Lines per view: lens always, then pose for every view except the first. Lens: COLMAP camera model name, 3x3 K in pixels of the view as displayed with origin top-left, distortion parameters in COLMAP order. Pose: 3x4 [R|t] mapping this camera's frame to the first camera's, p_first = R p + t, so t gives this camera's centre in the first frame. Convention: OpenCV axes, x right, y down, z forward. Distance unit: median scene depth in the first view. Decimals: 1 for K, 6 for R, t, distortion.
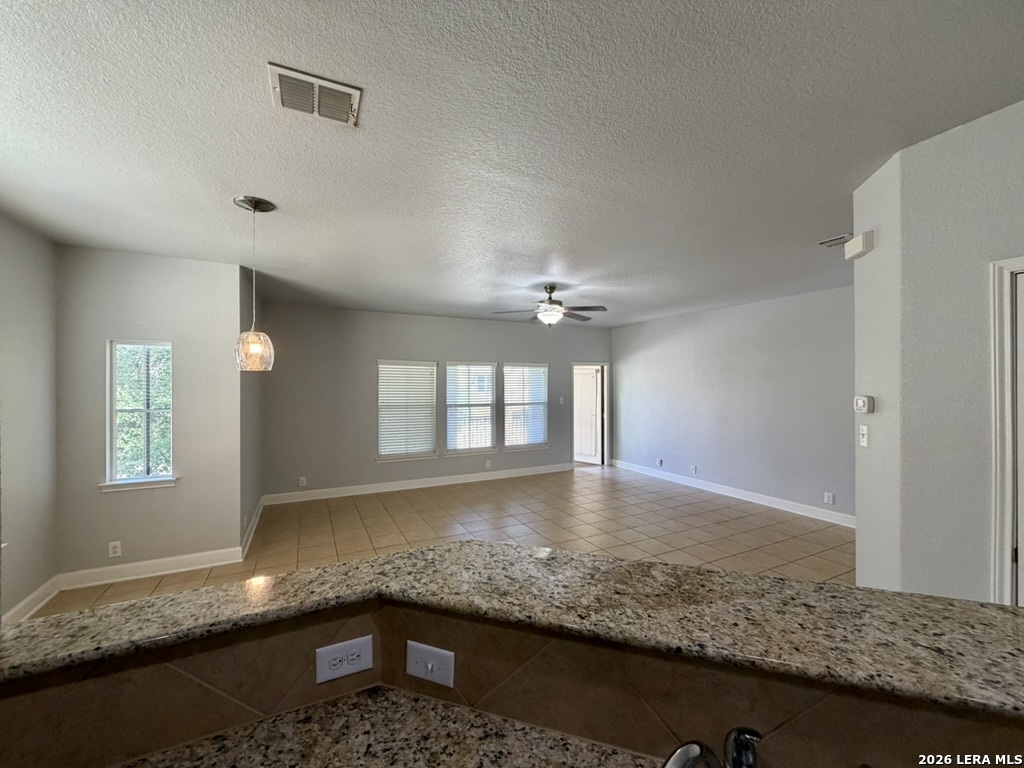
lens RADIAL K [[409.9, 0, 512.0], [0, 409.9, 384.0], [0, 0, 1]] dist [0.001390, 0.000537]
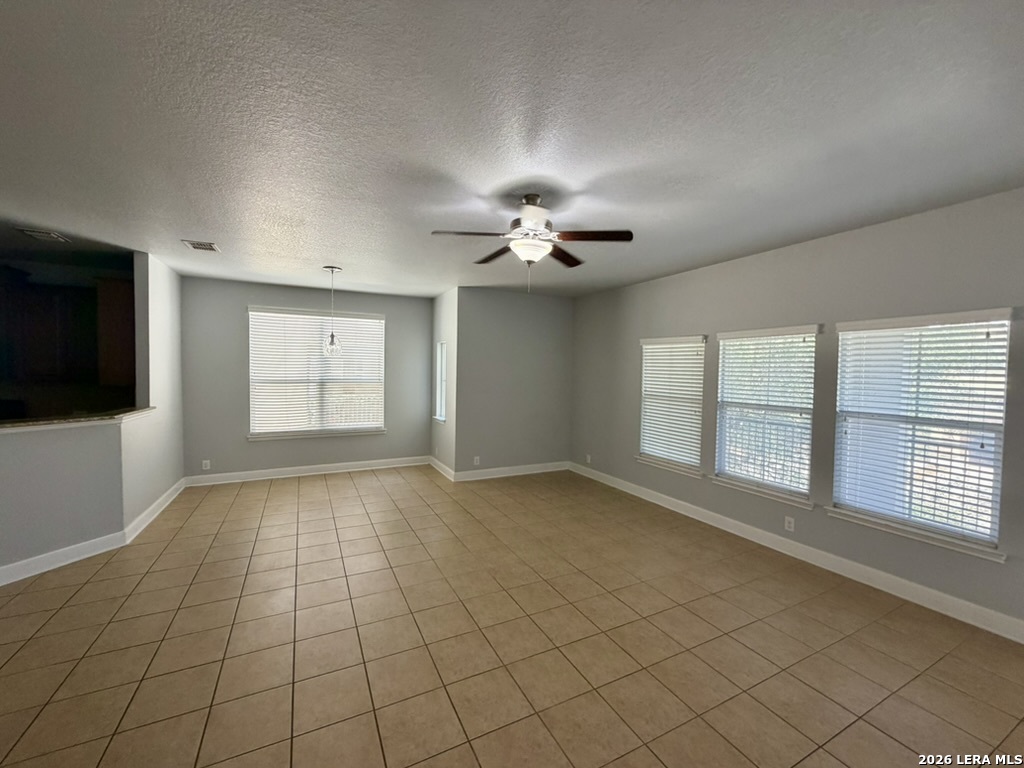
lens RADIAL K [[409.9, 0, 512.0], [0, 409.9, 384.0], [0, 0, 1]] dist [0.001390, 0.000537]
pose [[0.018466, 0.029644, -0.999390, 0.477398], [-0.029045, 0.999154, 0.029100, 0.015444], [0.999408, 0.028490, 0.019311, 0.681136]]
